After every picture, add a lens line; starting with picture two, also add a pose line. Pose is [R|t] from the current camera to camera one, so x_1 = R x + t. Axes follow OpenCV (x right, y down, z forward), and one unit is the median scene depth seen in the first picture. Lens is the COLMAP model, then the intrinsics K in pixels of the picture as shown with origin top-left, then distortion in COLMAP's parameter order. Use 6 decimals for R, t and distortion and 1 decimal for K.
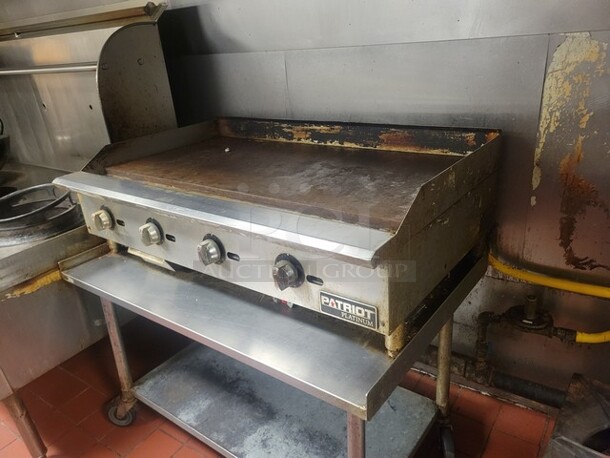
lens RADIAL K [[469.9, 0, 305.0], [0, 469.9, 229.0], [0, 0, 1]] dist [0.027463, -0.002404]
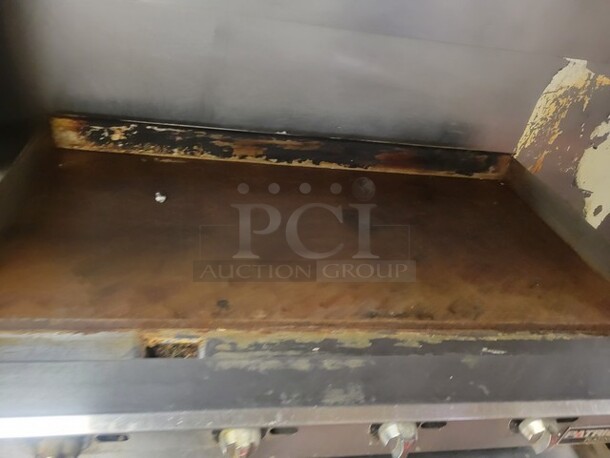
lens RADIAL K [[467.5, 0, 290.8], [0, 467.5, 234.0], [0, 0, 1]] dist [0.023882, -0.010691]
pose [[0.675244, -0.259078, 0.690597, -0.519161], [0.079600, 0.956410, 0.280968, -0.308262], [-0.733286, -0.134750, 0.666433, 0.575764]]
